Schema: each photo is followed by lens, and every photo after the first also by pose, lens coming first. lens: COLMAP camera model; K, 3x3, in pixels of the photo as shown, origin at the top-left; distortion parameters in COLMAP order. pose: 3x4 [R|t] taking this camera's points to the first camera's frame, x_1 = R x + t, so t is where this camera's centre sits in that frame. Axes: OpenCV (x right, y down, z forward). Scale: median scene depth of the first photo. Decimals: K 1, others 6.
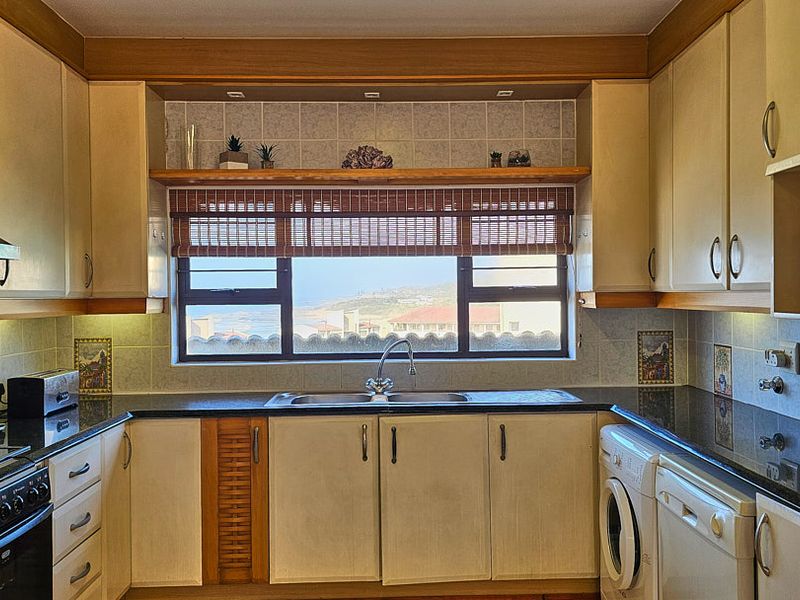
lens RADIAL K [[715.1, 0, 403.1], [0, 715.1, 303.6], [0, 0, 1]] dist [0.069350, -0.052554]
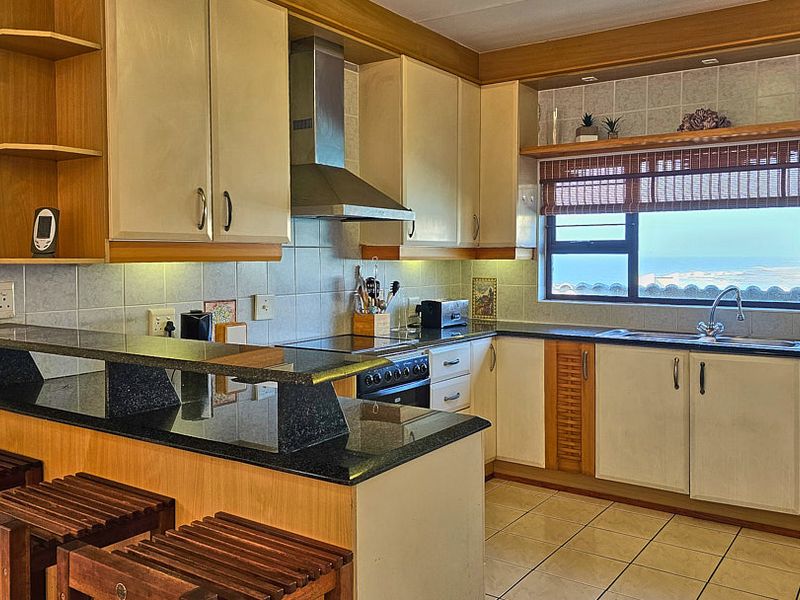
lens RADIAL K [[745.1, 0, 397.8], [0, 745.1, 291.7], [0, 0, 1]] dist [0.061416, 0.000000]
pose [[0.804750, 0.039556, -0.592294, 0.258254], [-0.016221, 0.998870, 0.044670, 0.014383], [0.593392, -0.026341, 0.804483, -0.203552]]
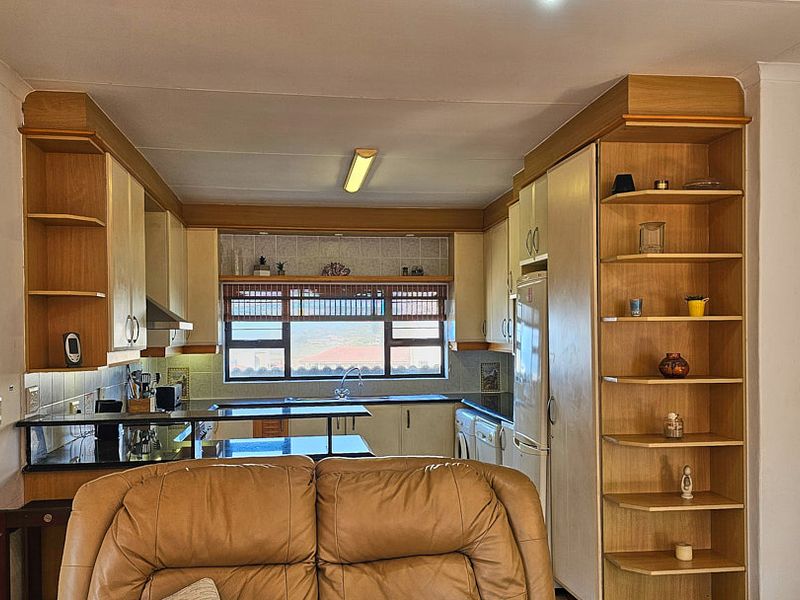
lens RADIAL K [[745.1, 0, 413.1], [0, 745.1, 332.6], [0, 0, 1]] dist [0.061416, 0.000000]
pose [[0.990955, 0.002635, 0.134171, -0.106744], [-0.000715, 0.999897, -0.014358, -0.012265], [-0.134195, 0.014132, 0.990854, -0.894660]]
